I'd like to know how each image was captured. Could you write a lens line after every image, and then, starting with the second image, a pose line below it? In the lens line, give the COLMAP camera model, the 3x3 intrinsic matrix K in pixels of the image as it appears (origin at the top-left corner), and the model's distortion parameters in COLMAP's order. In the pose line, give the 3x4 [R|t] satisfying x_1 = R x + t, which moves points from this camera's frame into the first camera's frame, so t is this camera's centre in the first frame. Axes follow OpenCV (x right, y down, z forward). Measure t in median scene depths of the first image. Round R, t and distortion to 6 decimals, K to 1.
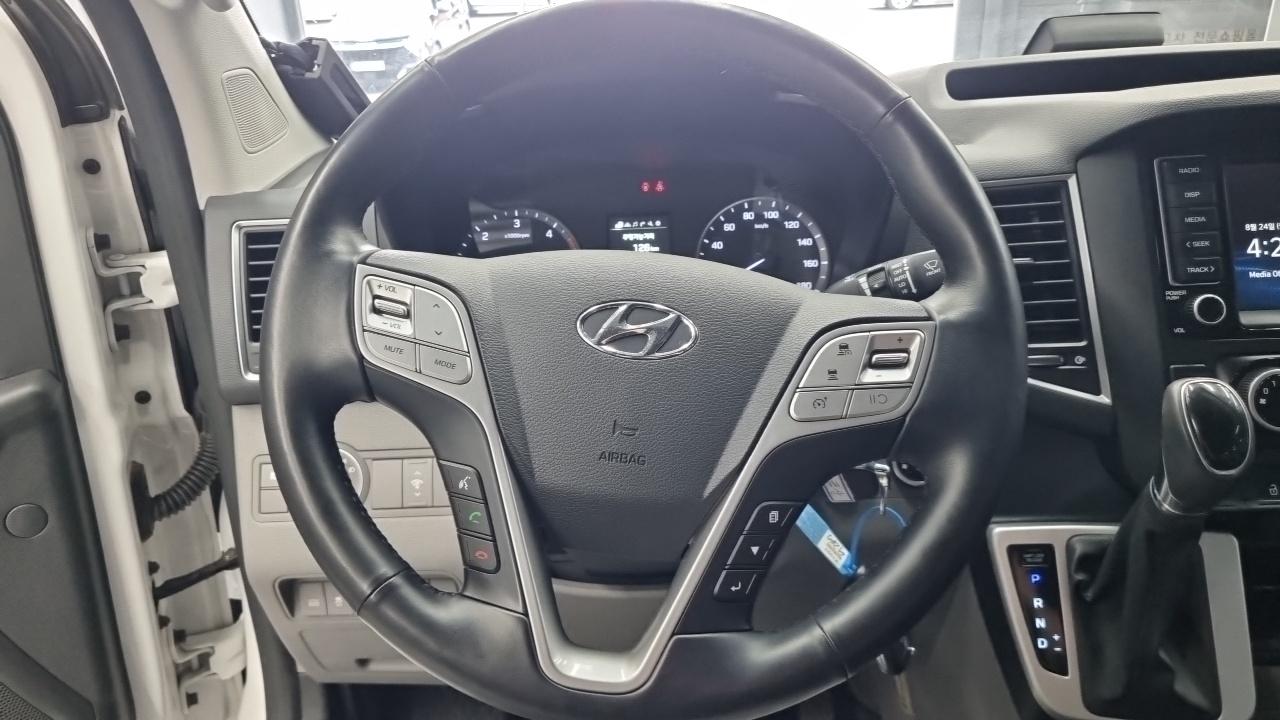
lens RADIAL K [[992.1, 0, 647.9], [0, 992.1, 343.3], [0, 0, 1]] dist [0.048954, -0.005766]
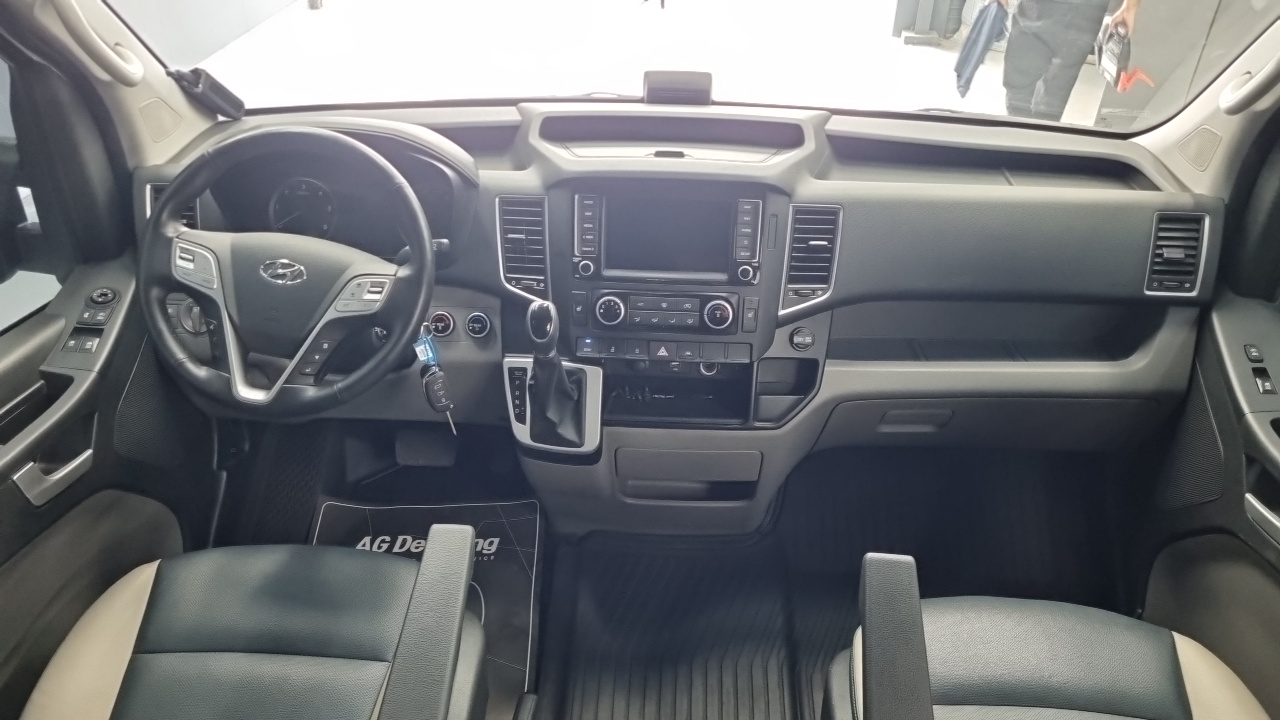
lens RADIAL K [[992.1, 0, 647.9], [0, 992.1, 343.3], [0, 0, 1]] dist [0.048954, -0.005766]
pose [[0.997375, 0.072398, -0.001552, 0.686618], [-0.071094, 0.983038, 0.169064, -0.242490], [0.013765, -0.168510, 0.985604, -1.150430]]
